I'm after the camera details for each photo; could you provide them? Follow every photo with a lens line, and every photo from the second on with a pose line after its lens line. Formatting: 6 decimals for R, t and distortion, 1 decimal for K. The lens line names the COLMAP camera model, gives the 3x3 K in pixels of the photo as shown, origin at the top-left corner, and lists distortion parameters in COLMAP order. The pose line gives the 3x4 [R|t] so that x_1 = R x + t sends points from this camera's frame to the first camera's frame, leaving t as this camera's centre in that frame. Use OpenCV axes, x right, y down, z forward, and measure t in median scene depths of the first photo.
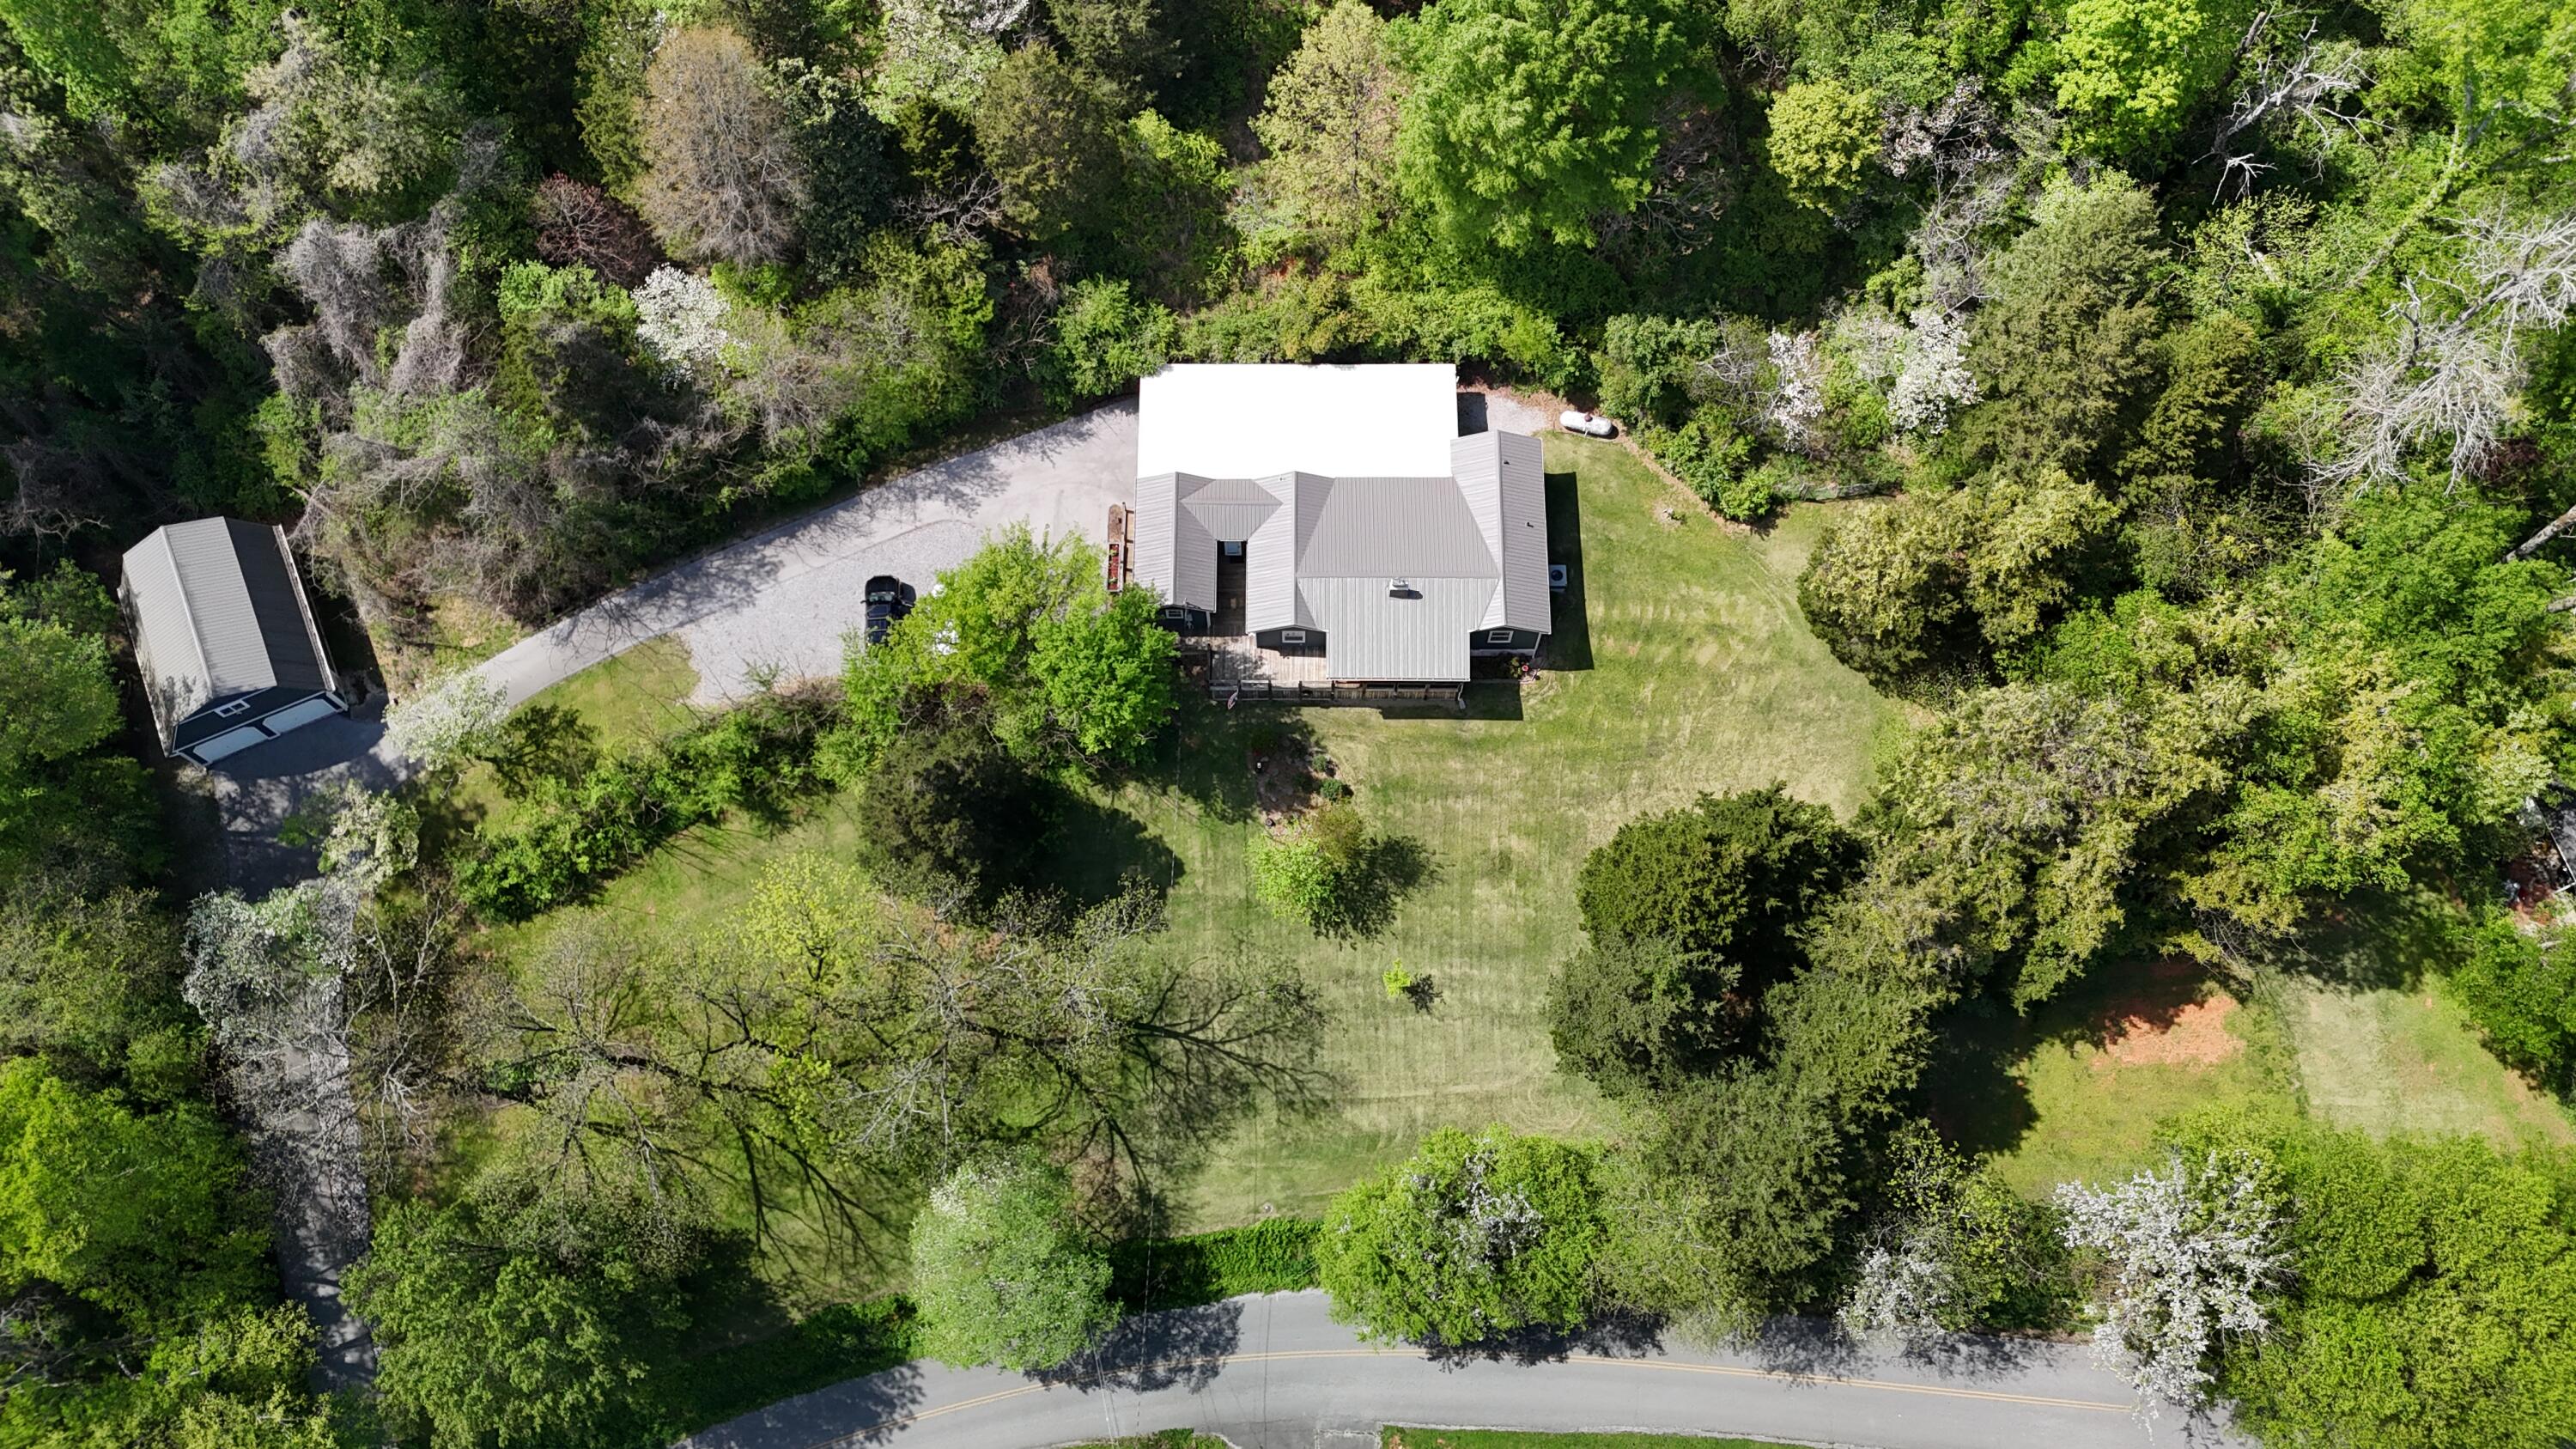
lens RADIAL K [[1888.2, 0, 1284.2], [0, 1888.2, 731.0], [0, 0, 1]] dist [0.081094, -0.087052]
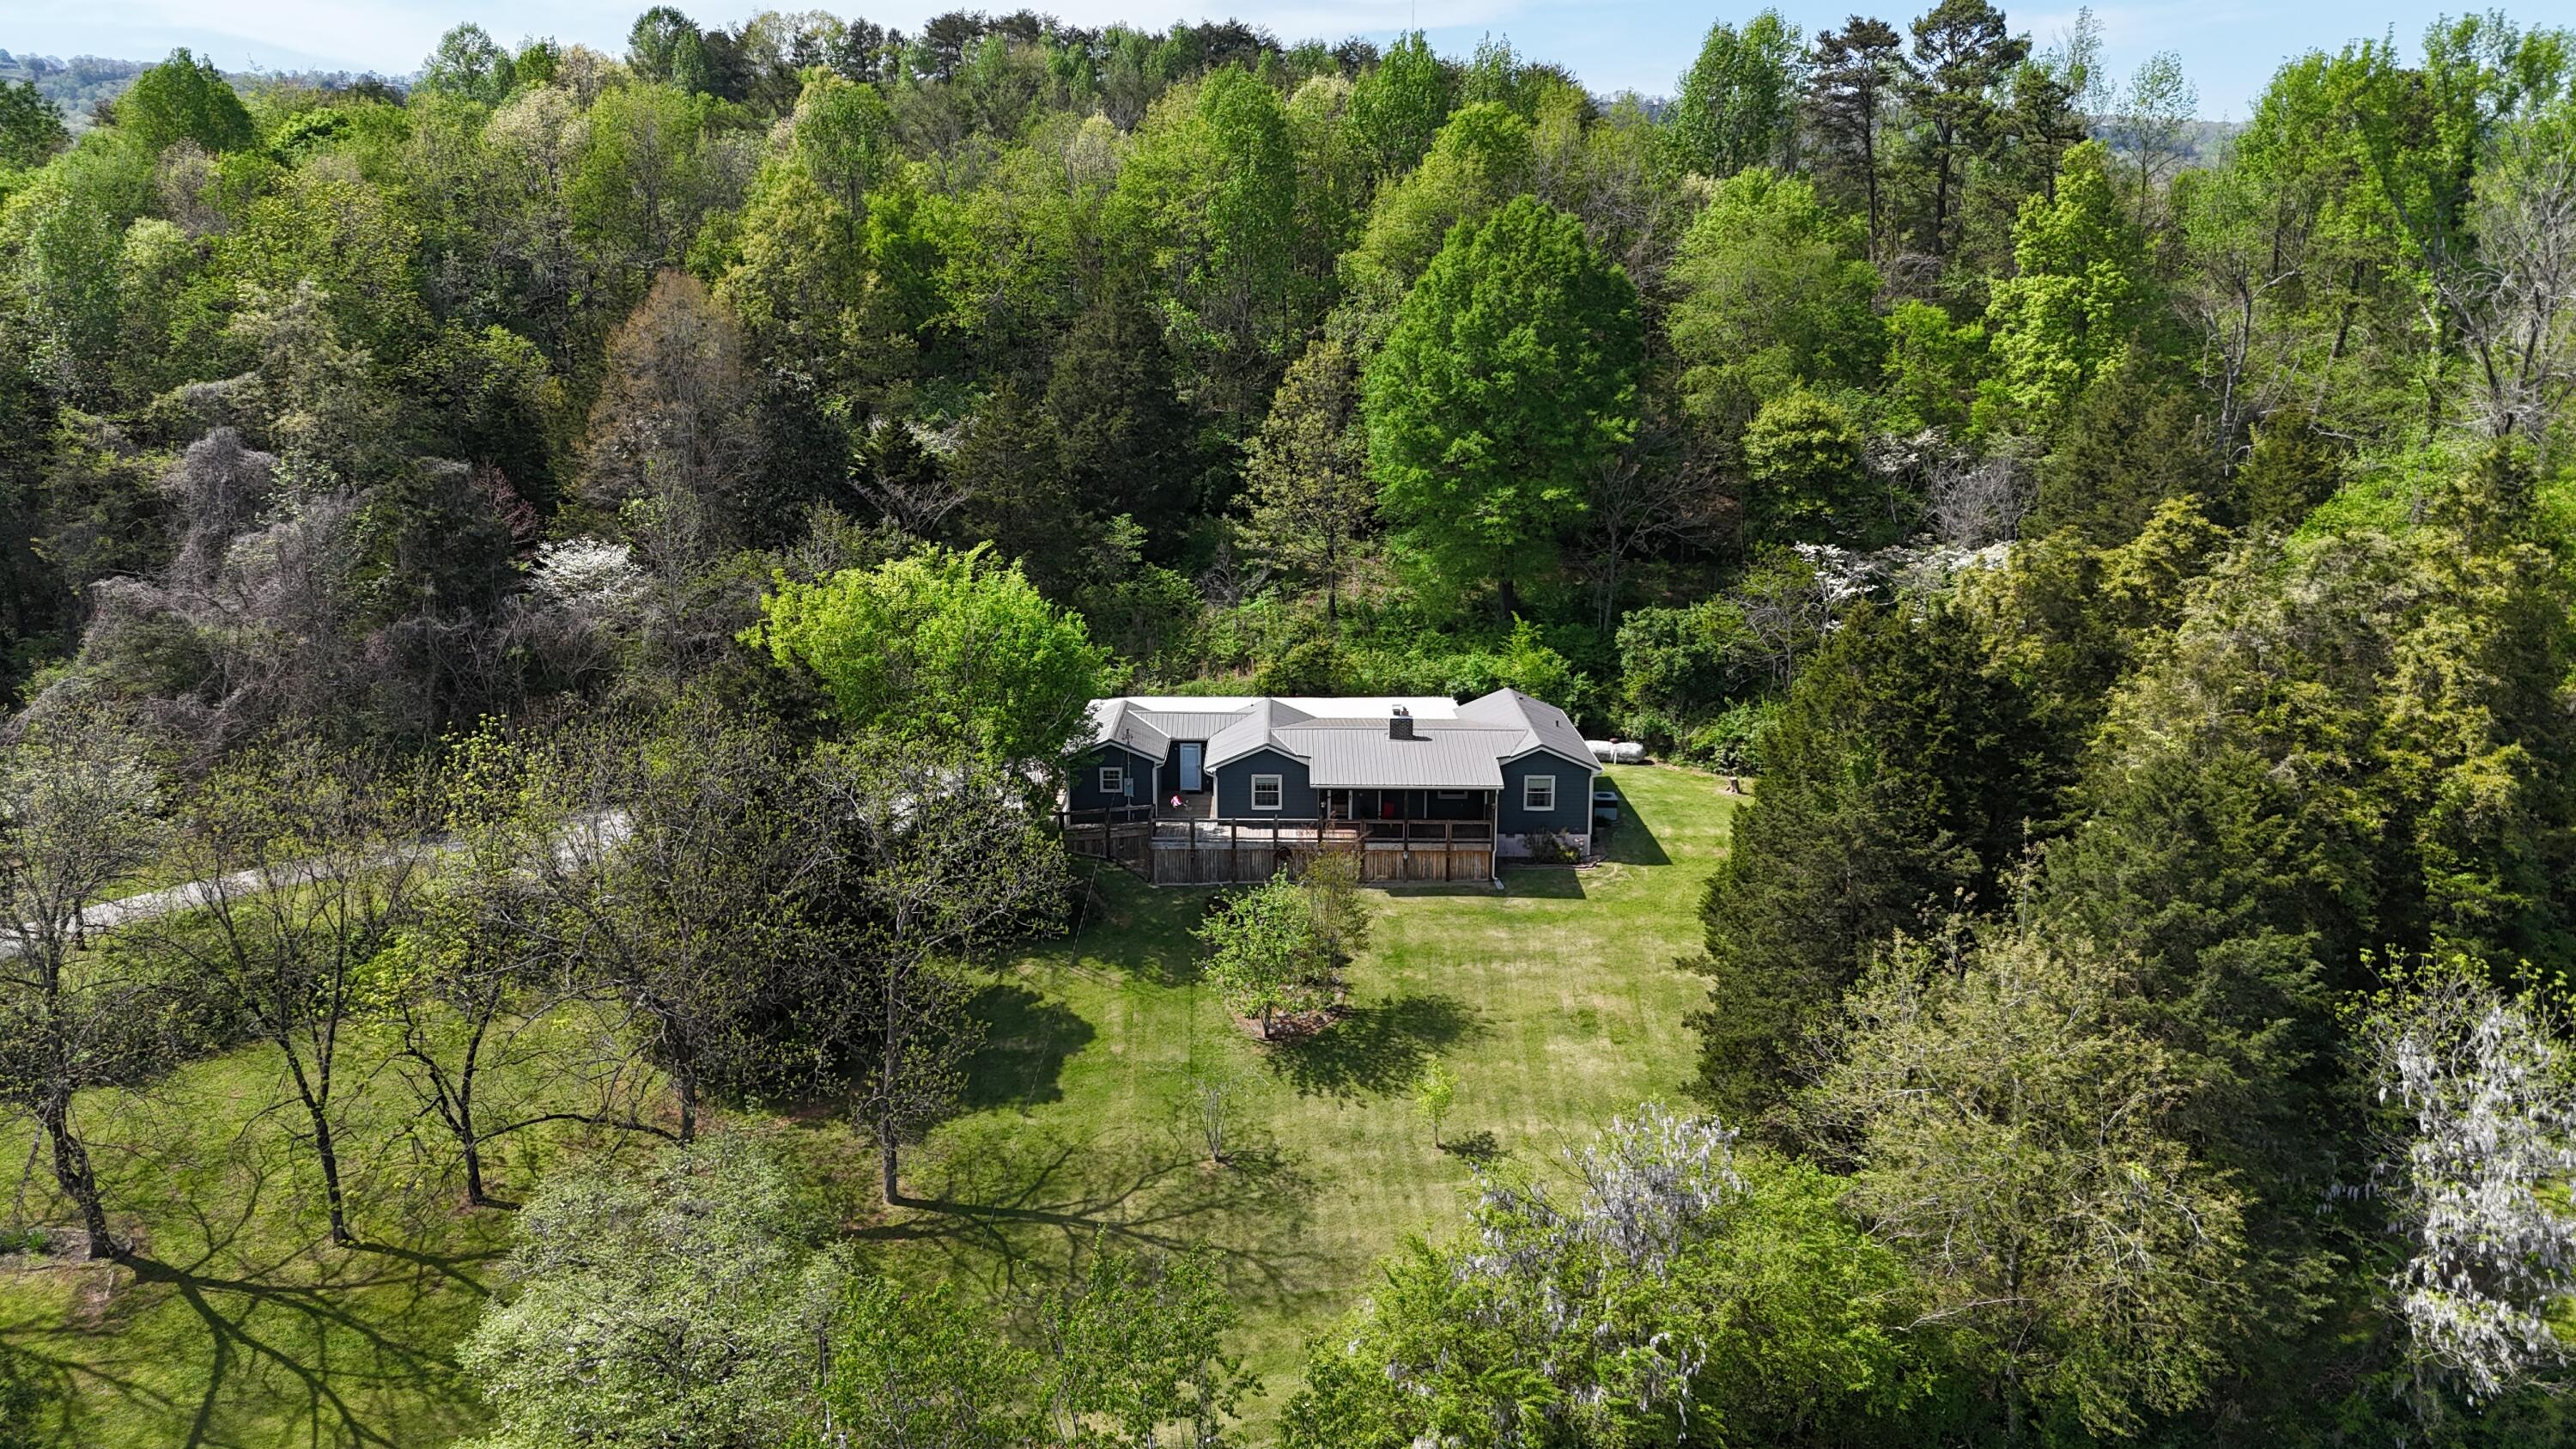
lens RADIAL K [[1888.2, 0, 1281.0], [0, 1888.2, 725.5], [0, 0, 1]] dist [0.081094, -0.087052]
pose [[0.999972, 0.004008, 0.006371, 0.006343], [0.003136, 0.547543, -0.836772, 0.576609], [-0.006842, 0.836768, 0.547515, 0.571128]]
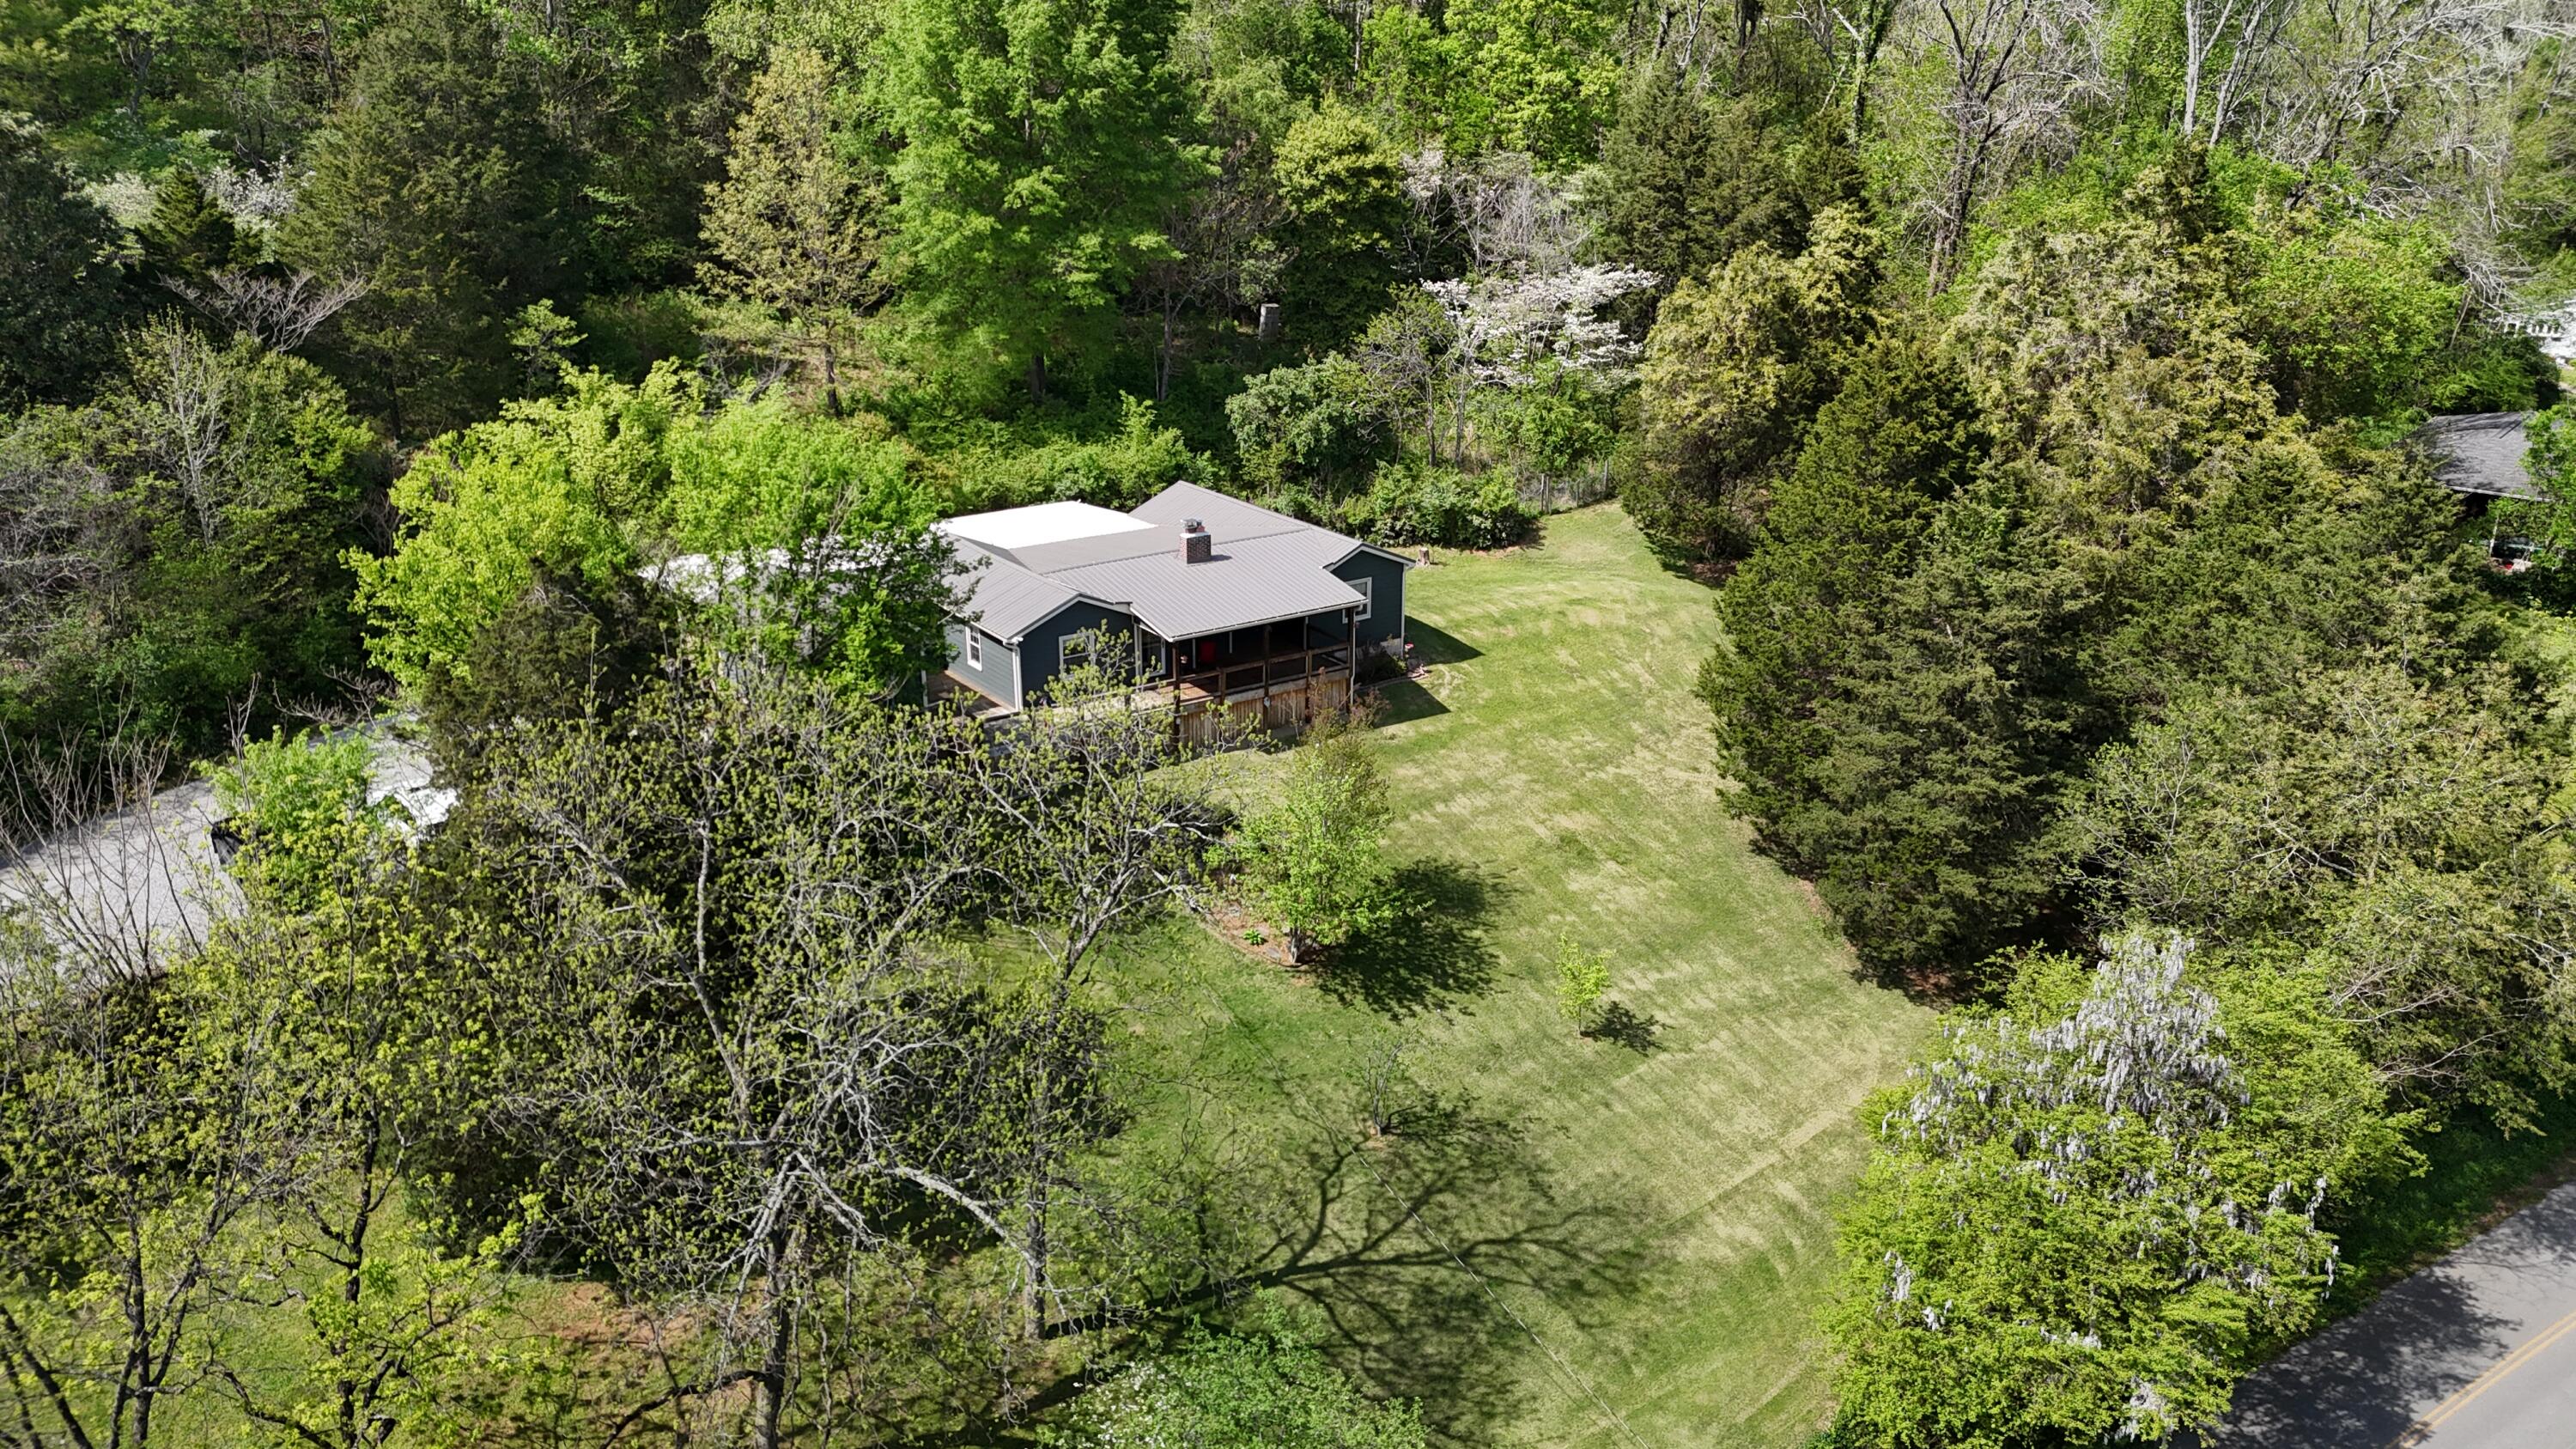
lens RADIAL K [[1888.2, 0, 1291.3], [0, 1888.2, 727.8], [0, 0, 1]] dist [0.081094, -0.087052]
pose [[0.812756, -0.194059, 0.549335, -0.270763], [0.542698, 0.595137, -0.592698, 0.351679], [-0.211911, 0.779841, 0.589017, 0.667435]]
